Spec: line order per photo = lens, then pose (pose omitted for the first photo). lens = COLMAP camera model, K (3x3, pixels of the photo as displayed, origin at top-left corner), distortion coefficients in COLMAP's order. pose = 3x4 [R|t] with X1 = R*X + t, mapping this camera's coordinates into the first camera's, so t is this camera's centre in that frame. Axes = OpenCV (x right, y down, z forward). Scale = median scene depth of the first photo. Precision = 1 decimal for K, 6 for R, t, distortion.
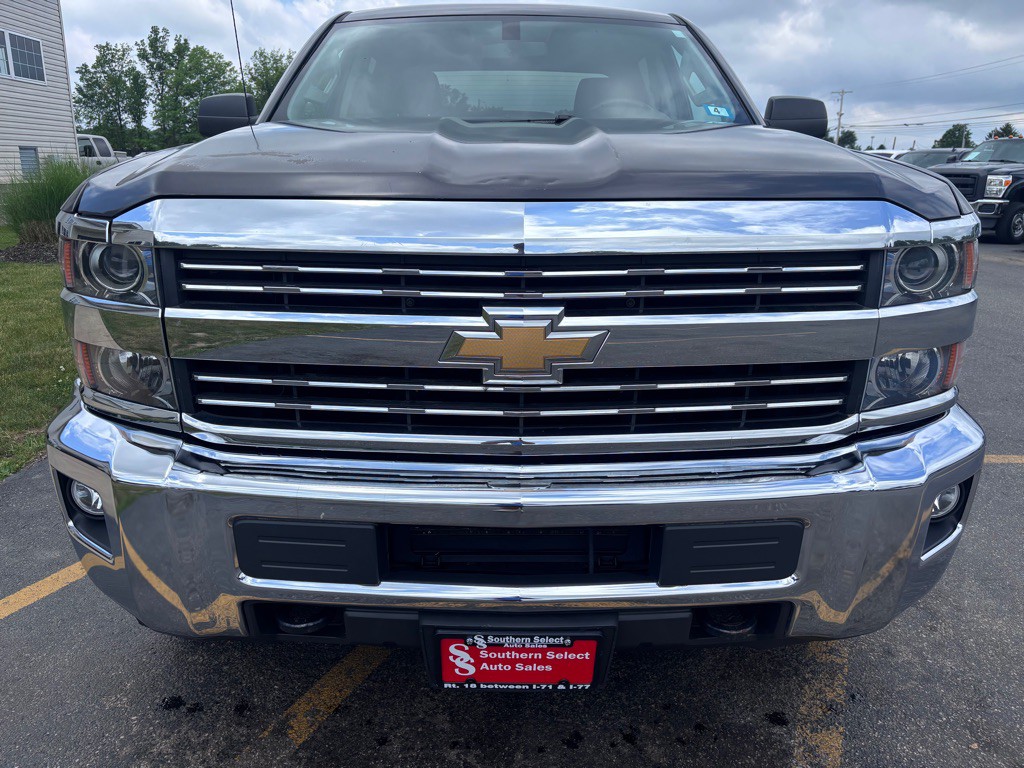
lens RADIAL K [[770.9, 0, 507.3], [0, 770.9, 367.8], [0, 0, 1]] dist [0.065410, -0.080582]
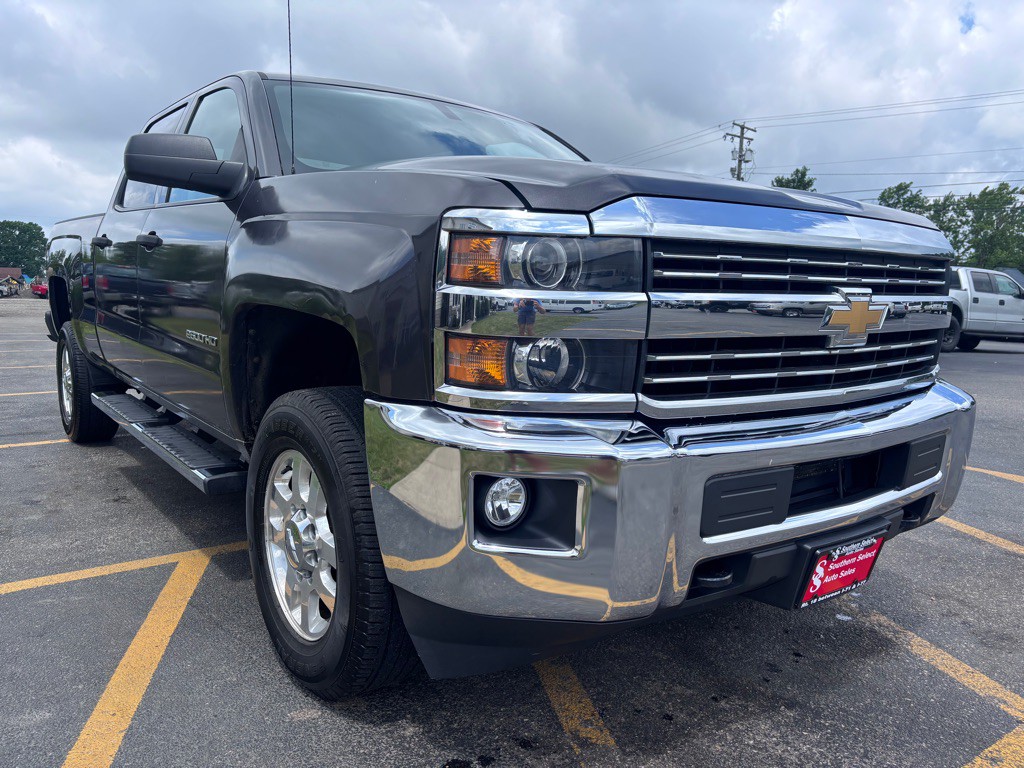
lens RADIAL K [[770.9, 0, 507.3], [0, 770.9, 367.8], [0, 0, 1]] dist [0.065410, -0.080582]
pose [[0.798591, -0.049236, 0.599857, -1.275688], [0.138979, 0.984799, -0.104192, 0.116727], [-0.585608, 0.166574, 0.793294, 0.267956]]
